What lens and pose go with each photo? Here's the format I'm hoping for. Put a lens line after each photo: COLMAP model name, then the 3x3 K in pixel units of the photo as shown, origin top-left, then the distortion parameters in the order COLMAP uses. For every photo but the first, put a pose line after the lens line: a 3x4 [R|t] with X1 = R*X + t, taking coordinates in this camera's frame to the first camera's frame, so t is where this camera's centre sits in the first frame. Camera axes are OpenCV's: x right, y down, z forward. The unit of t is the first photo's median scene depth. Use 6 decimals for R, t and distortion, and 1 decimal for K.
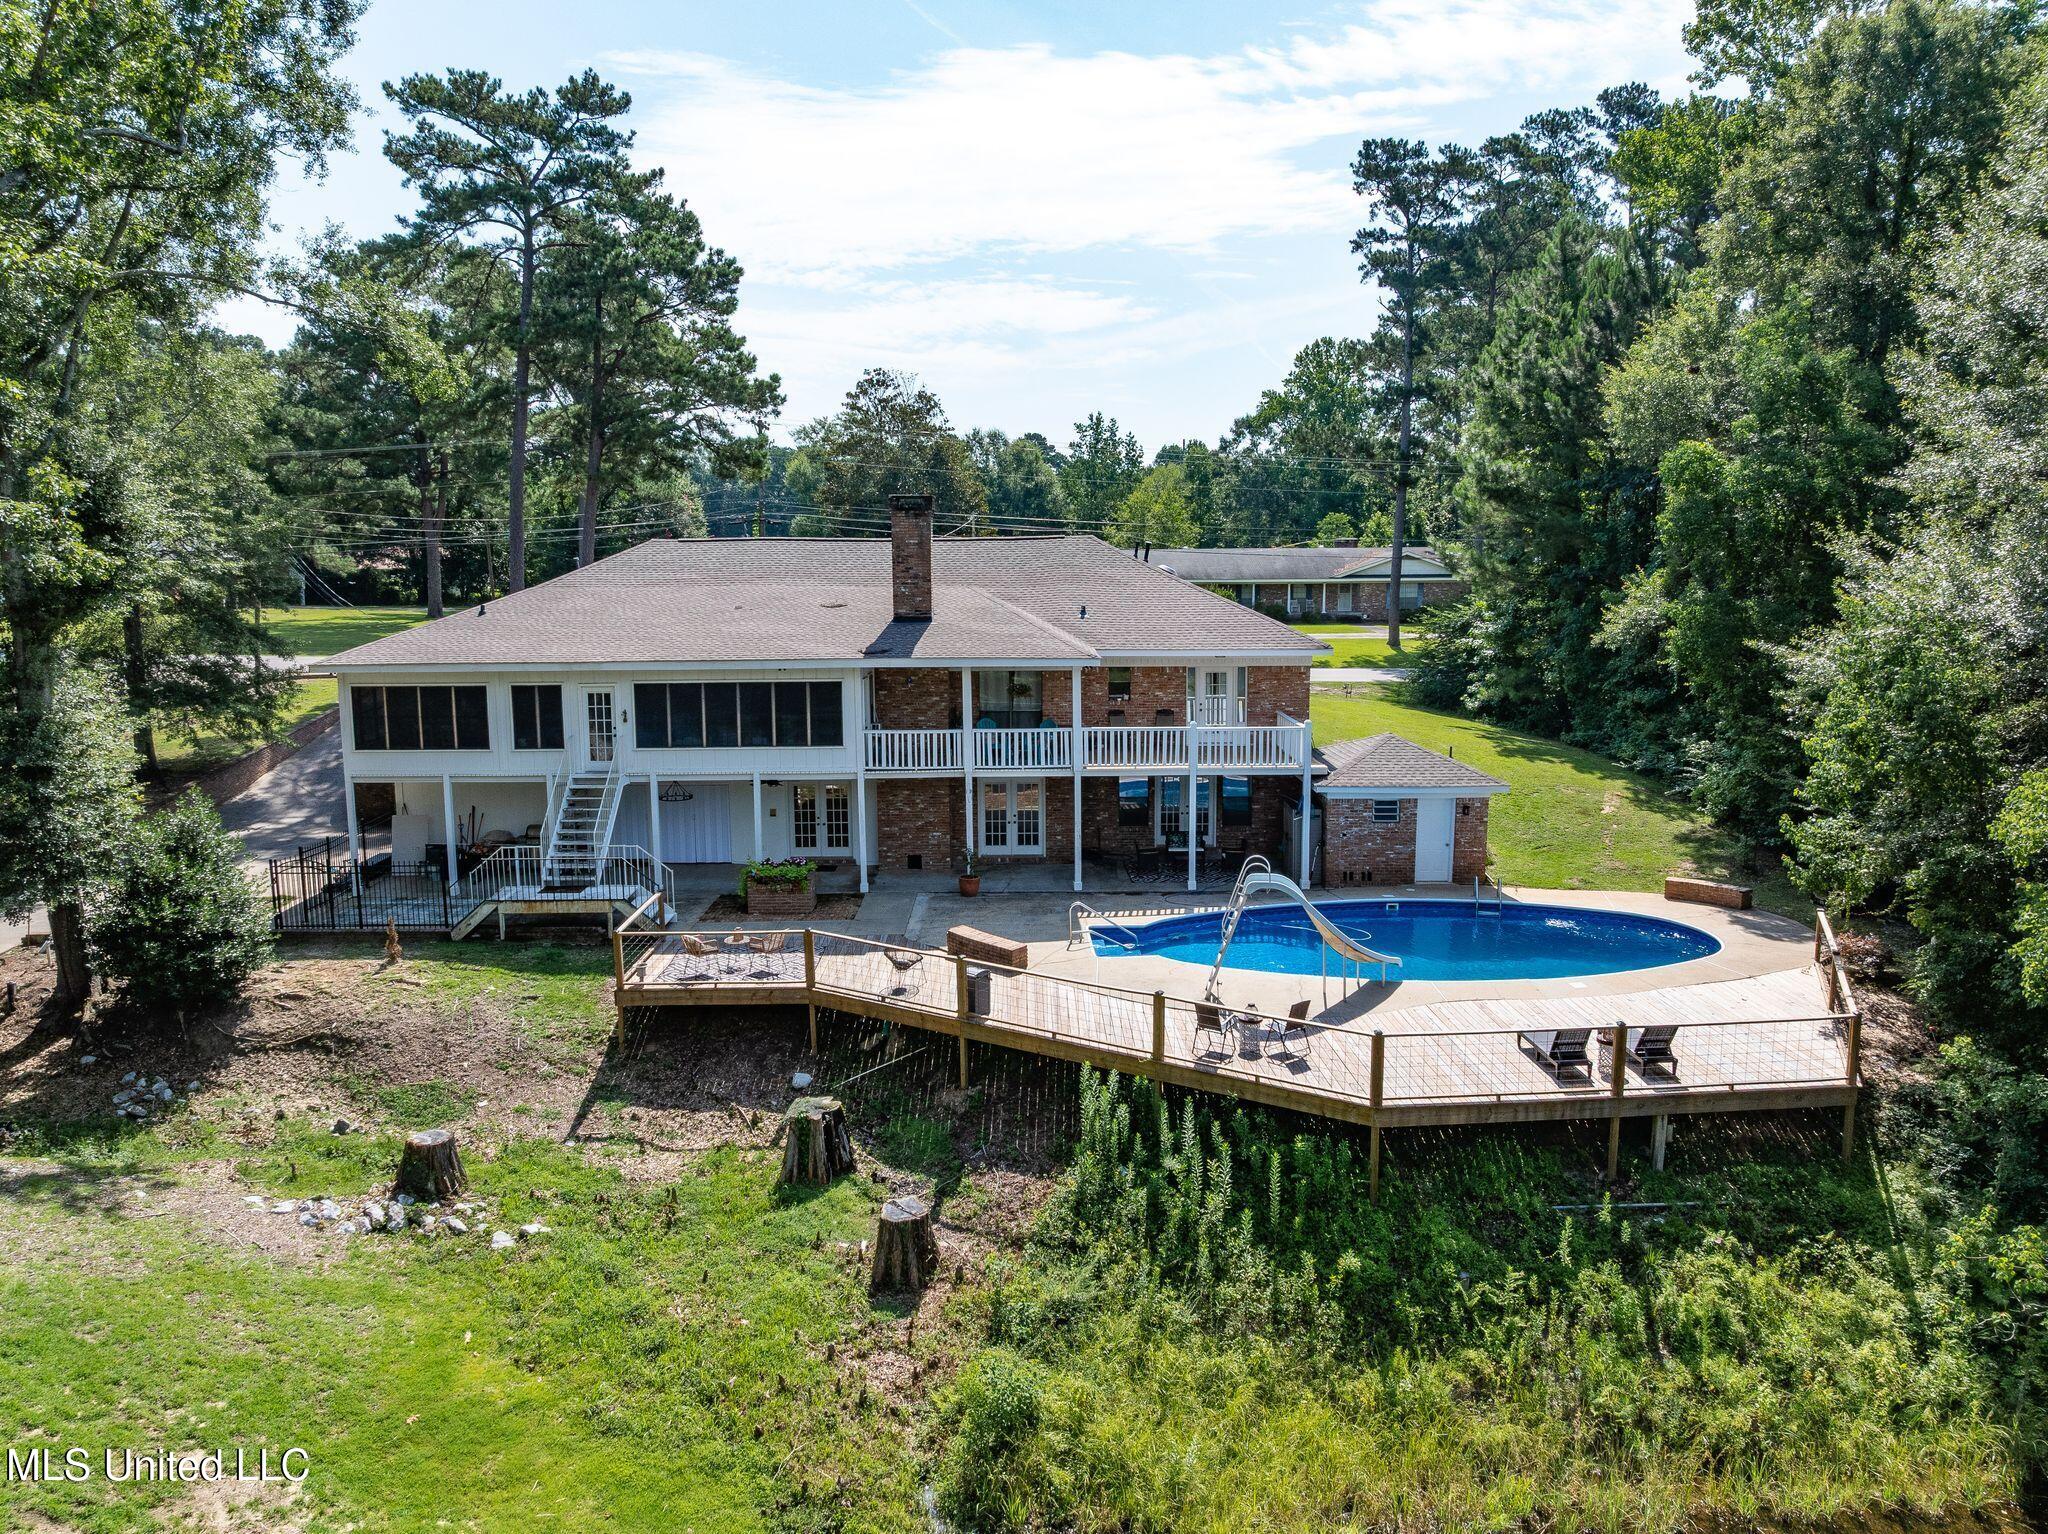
lens RADIAL K [[1460.9, 0, 1043.9], [0, 1460.9, 733.4], [0, 0, 1]] dist [-0.027352, -0.004068]
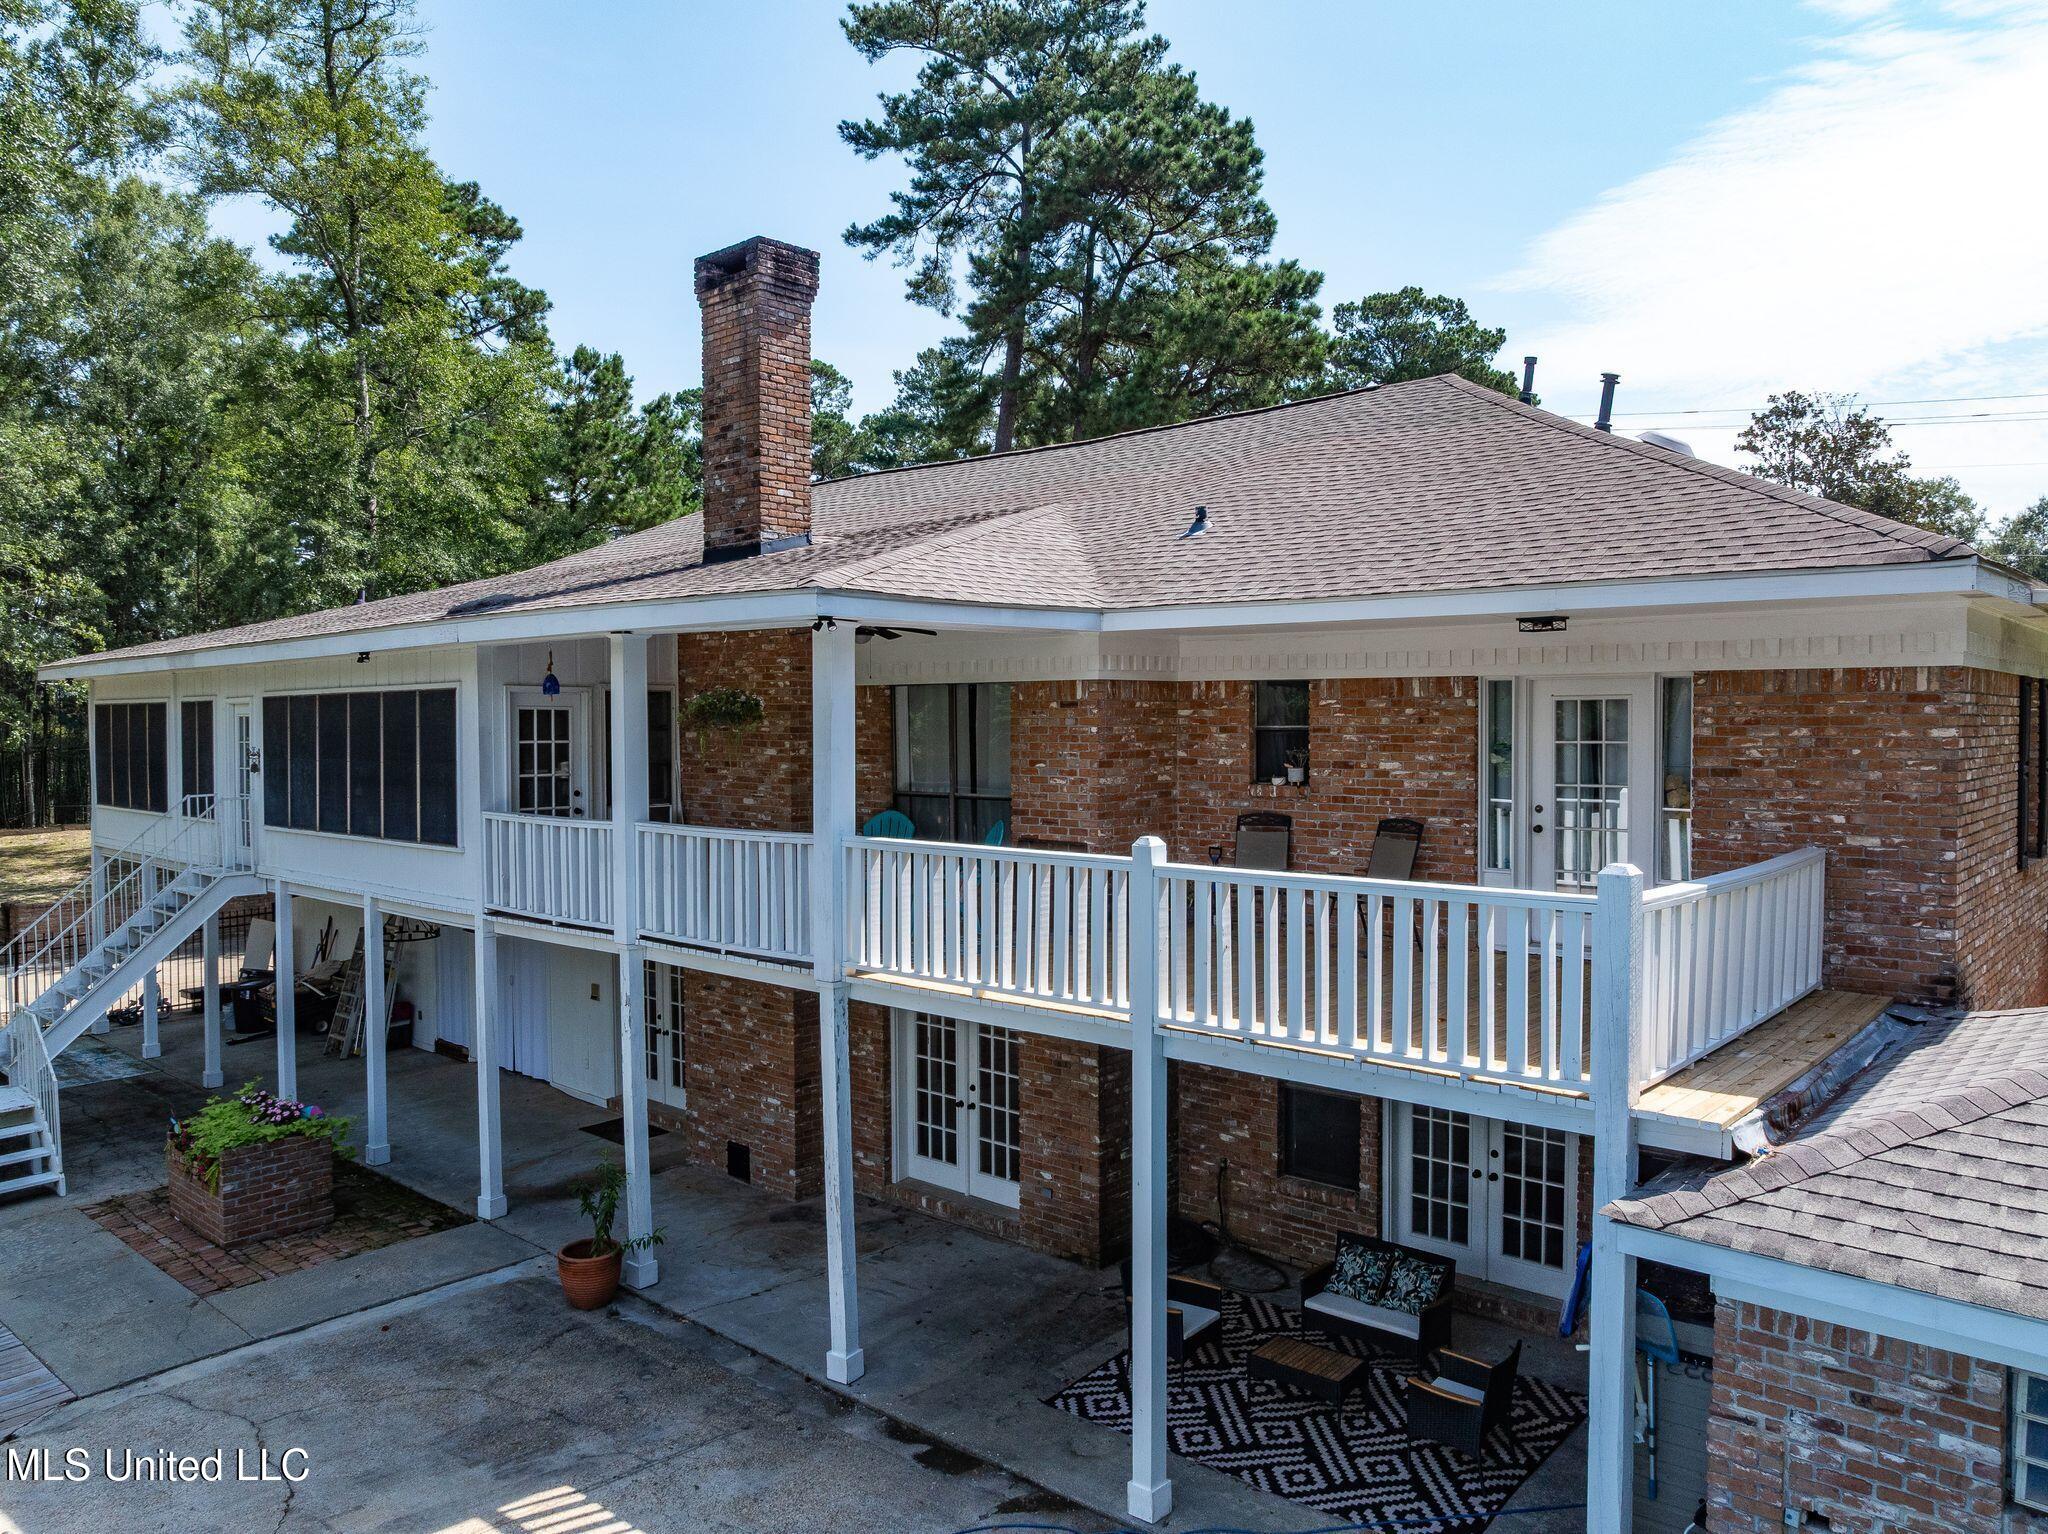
lens RADIAL K [[1460.9, 0, 1019.1], [0, 1460.9, 763.6], [0, 0, 1]] dist [-0.027352, -0.004068]
pose [[0.739281, 0.023934, -0.672971, 0.253780], [-0.086175, 0.994514, -0.059298, -0.003691], [0.667860, 0.101831, 0.737288, 0.807882]]
